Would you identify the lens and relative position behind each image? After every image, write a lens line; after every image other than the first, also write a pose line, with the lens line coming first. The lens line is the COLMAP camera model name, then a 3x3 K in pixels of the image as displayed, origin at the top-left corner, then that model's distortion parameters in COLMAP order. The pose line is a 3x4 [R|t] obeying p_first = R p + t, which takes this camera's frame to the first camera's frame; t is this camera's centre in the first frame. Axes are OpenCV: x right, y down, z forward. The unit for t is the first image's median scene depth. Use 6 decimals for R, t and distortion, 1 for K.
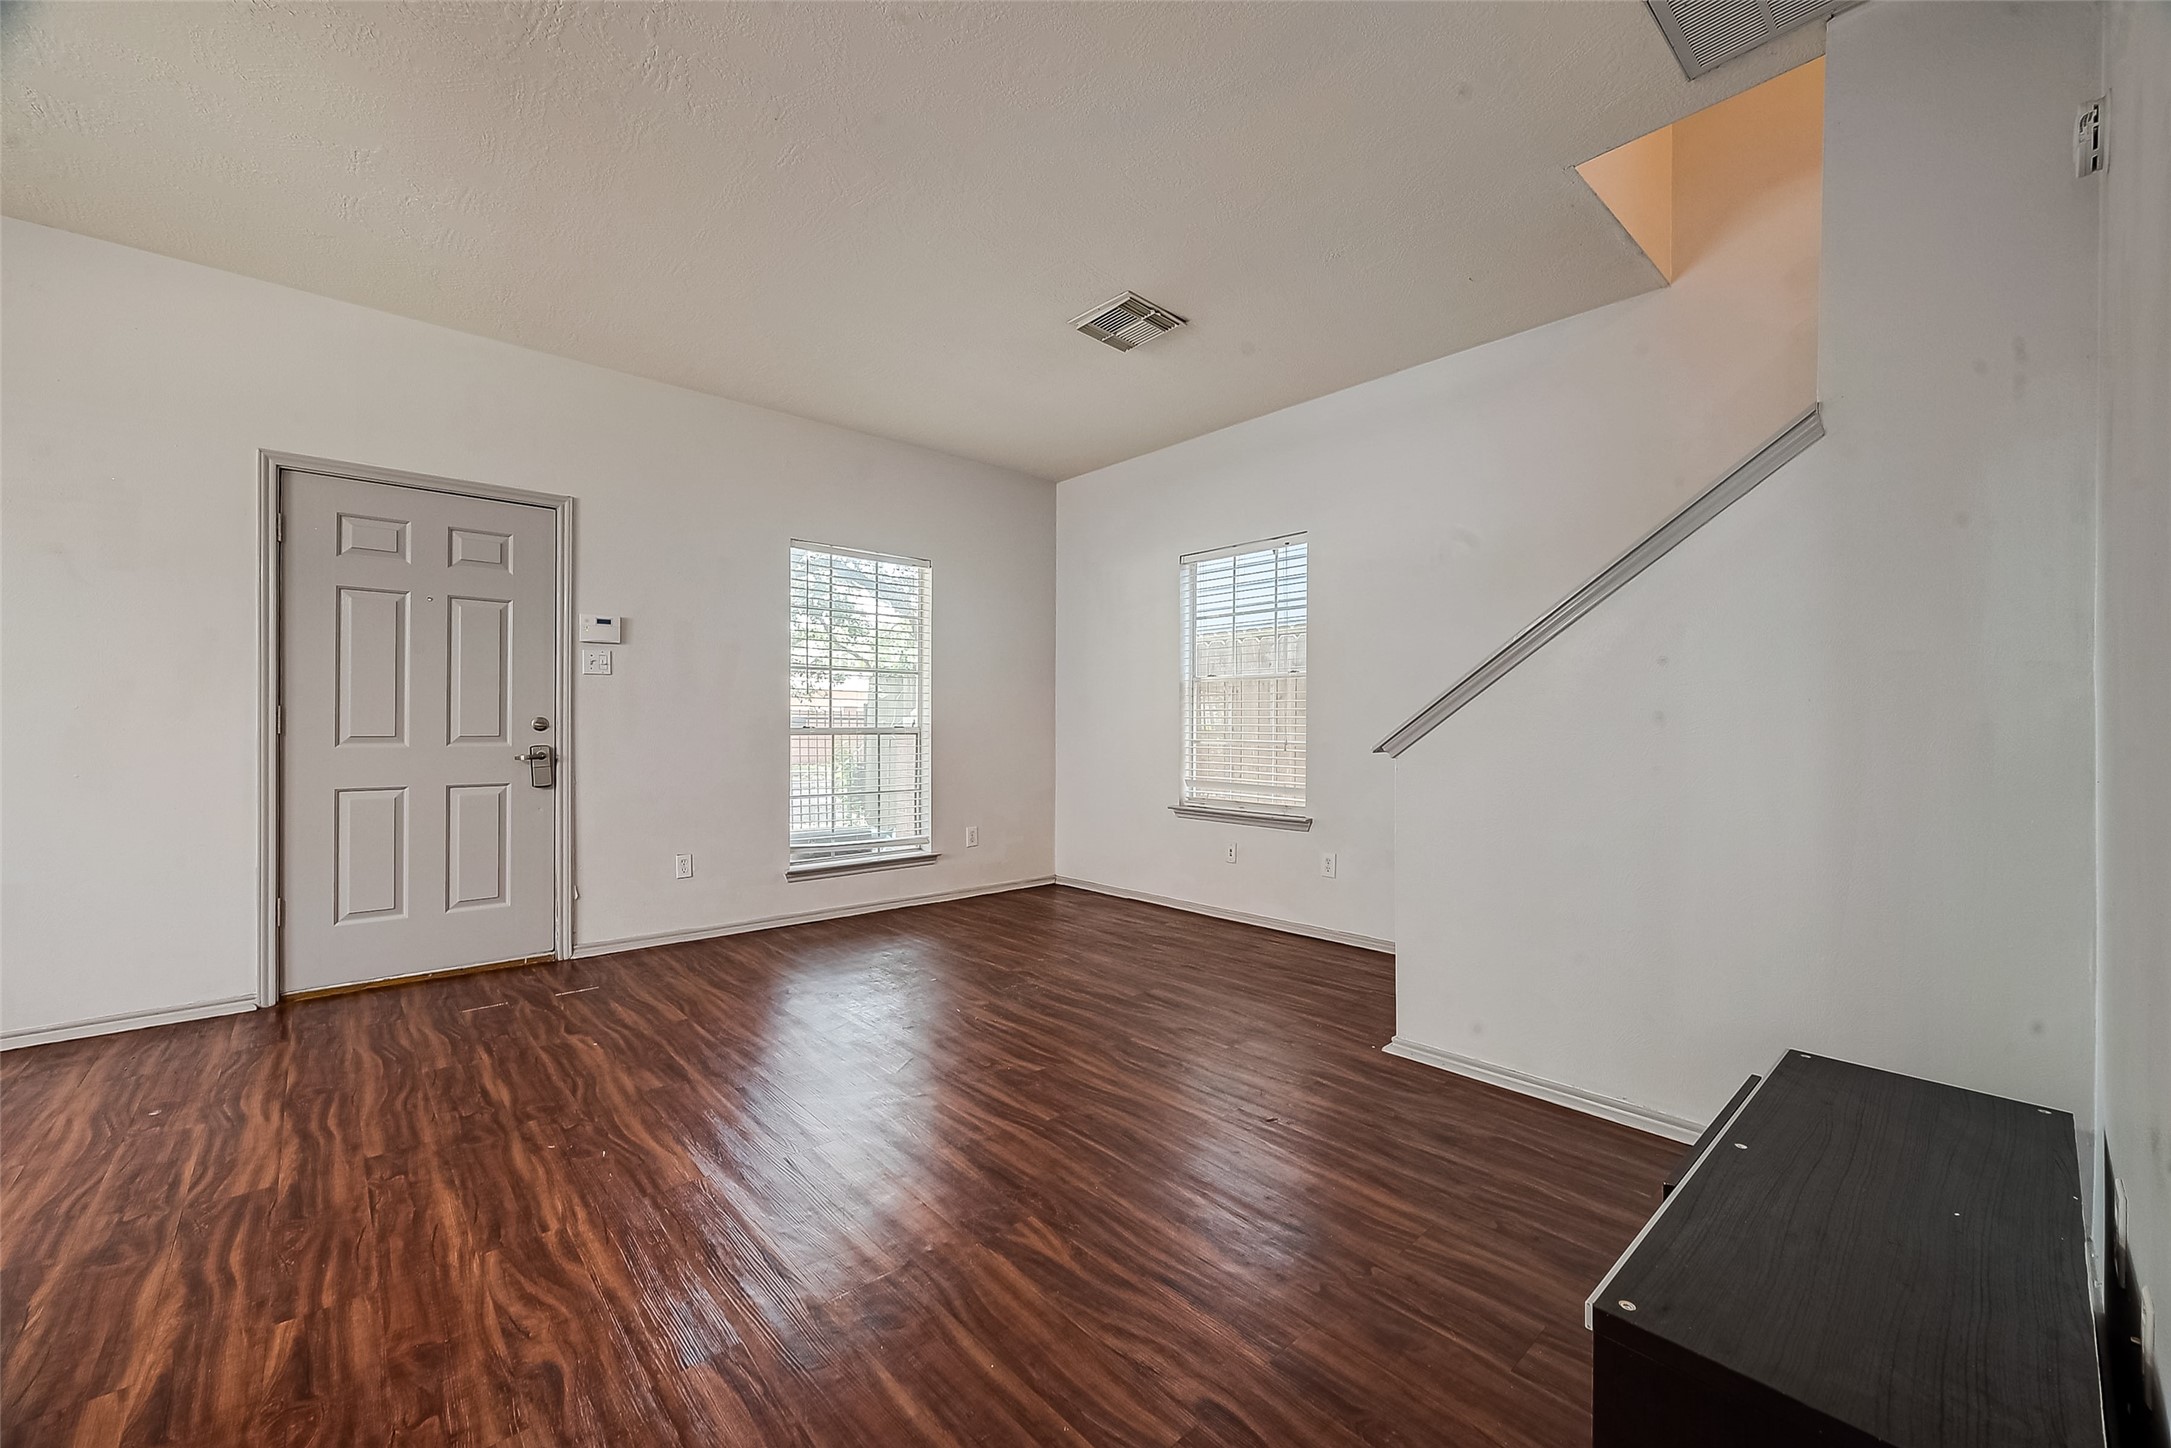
lens RADIAL K [[858.2, 0, 1078.9], [0, 858.2, 720.2], [0, 0, 1]] dist [-0.002244, 0.000969]
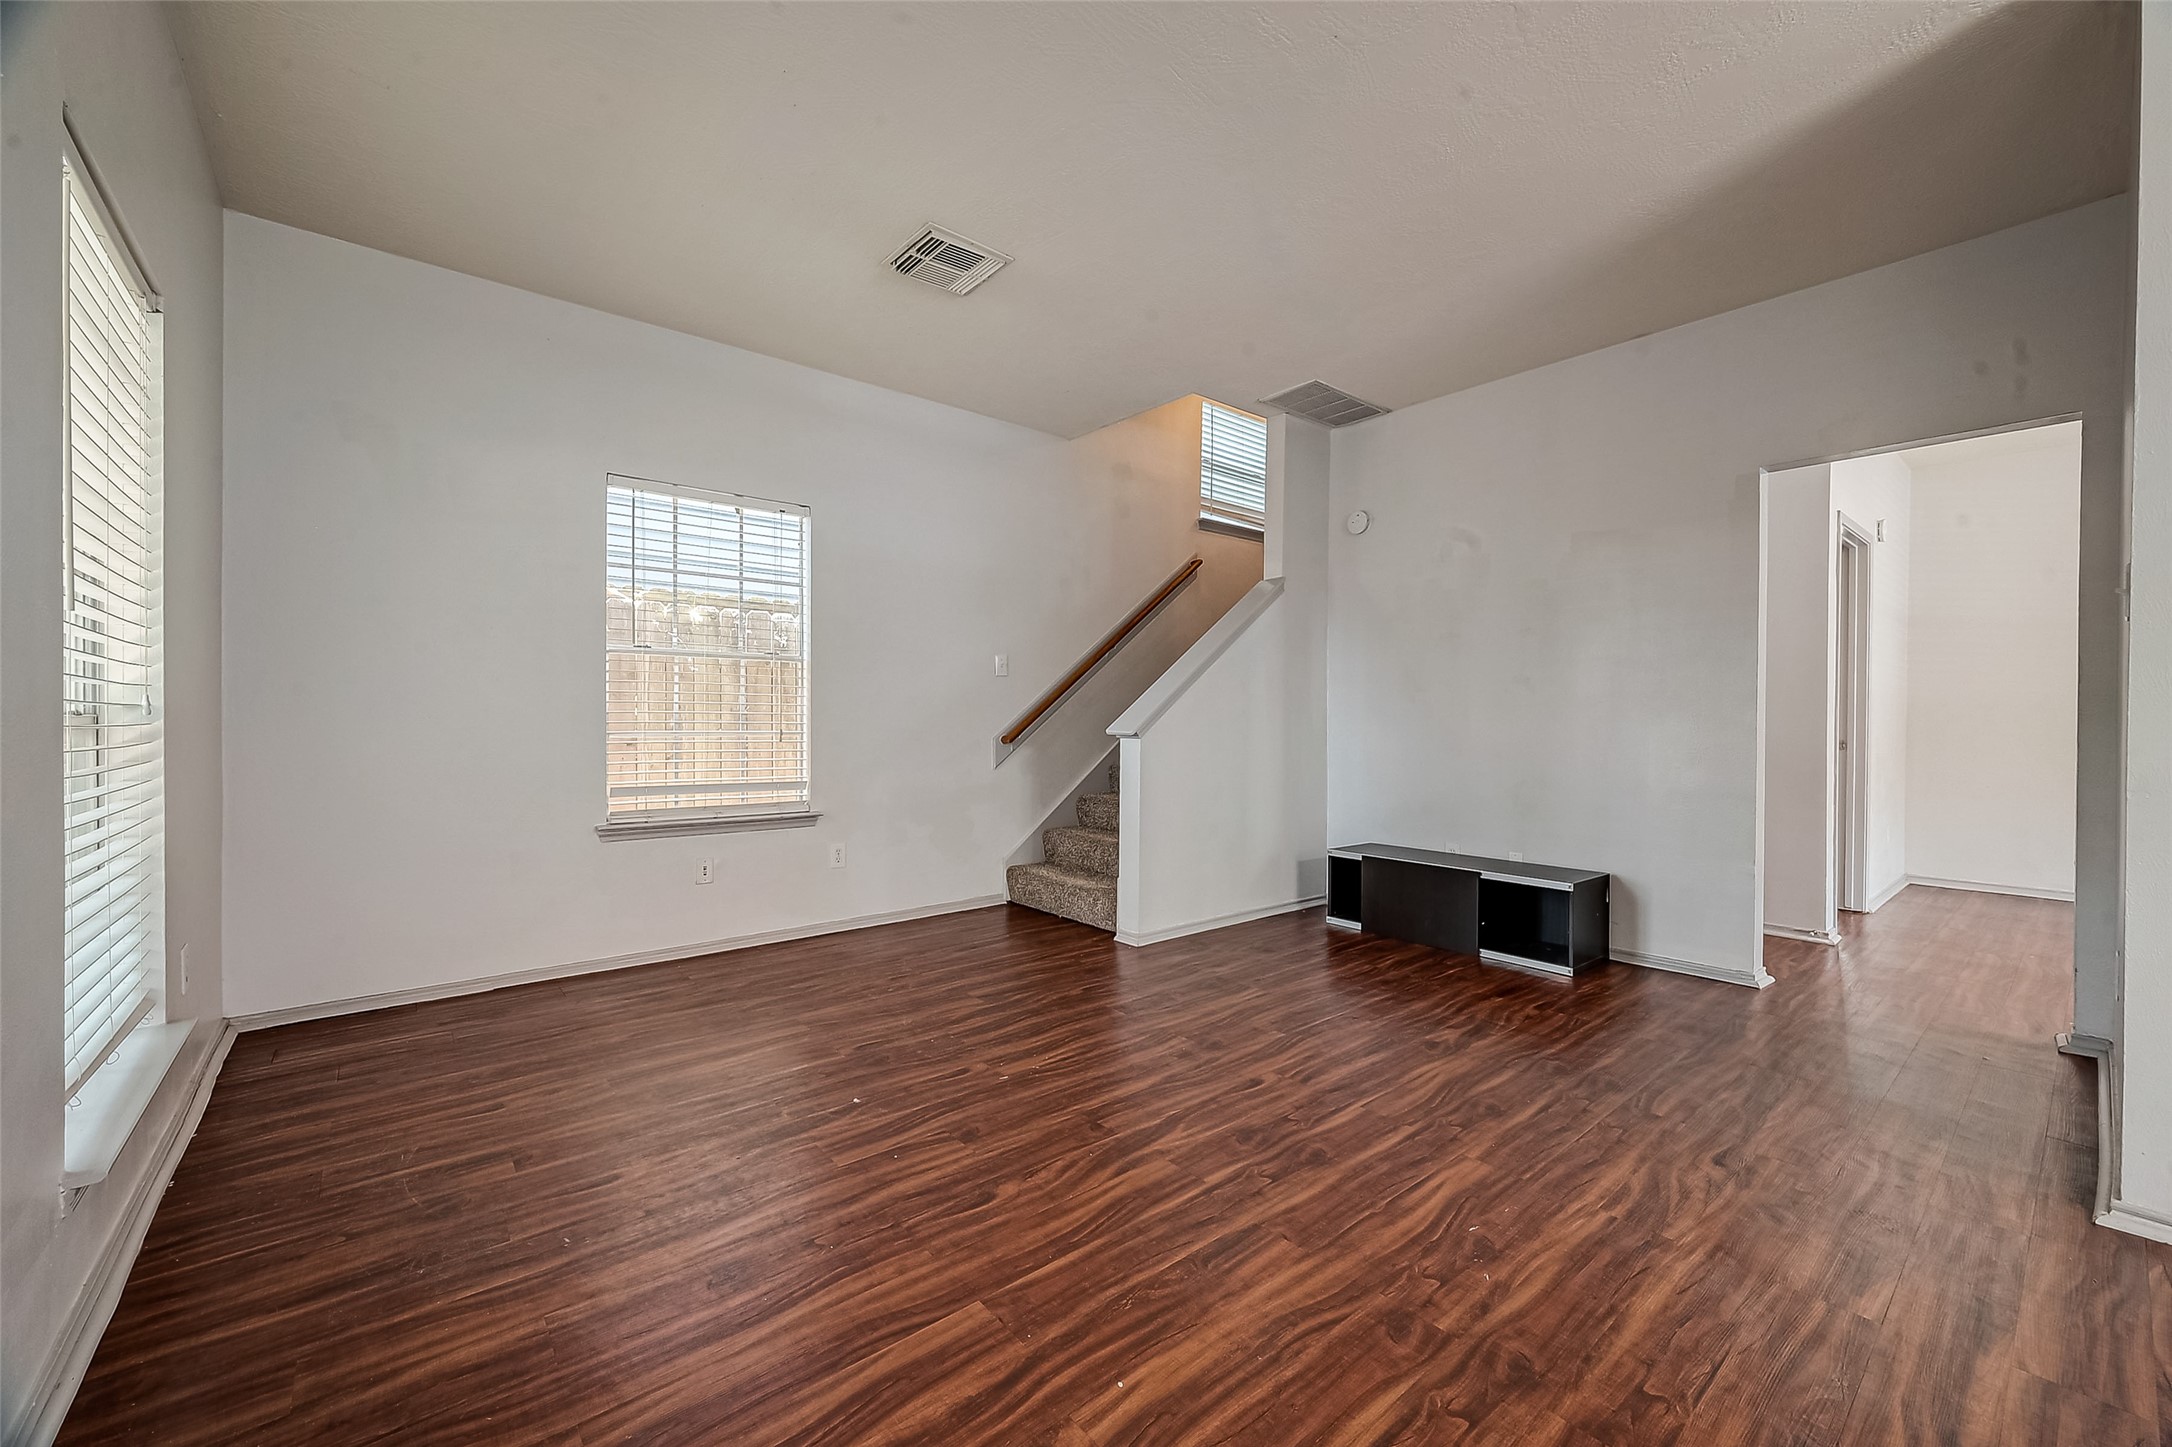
lens RADIAL K [[858.6, 0, 1129.0], [0, 858.6, 722.8], [0, 0, 1]] dist [-0.002244, 0.000969]
pose [[0.008458, -0.006108, 0.999946, -0.975965], [-0.008004, 0.999949, 0.006175, 0.010883], [-0.999932, -0.008056, 0.008409, 0.939264]]
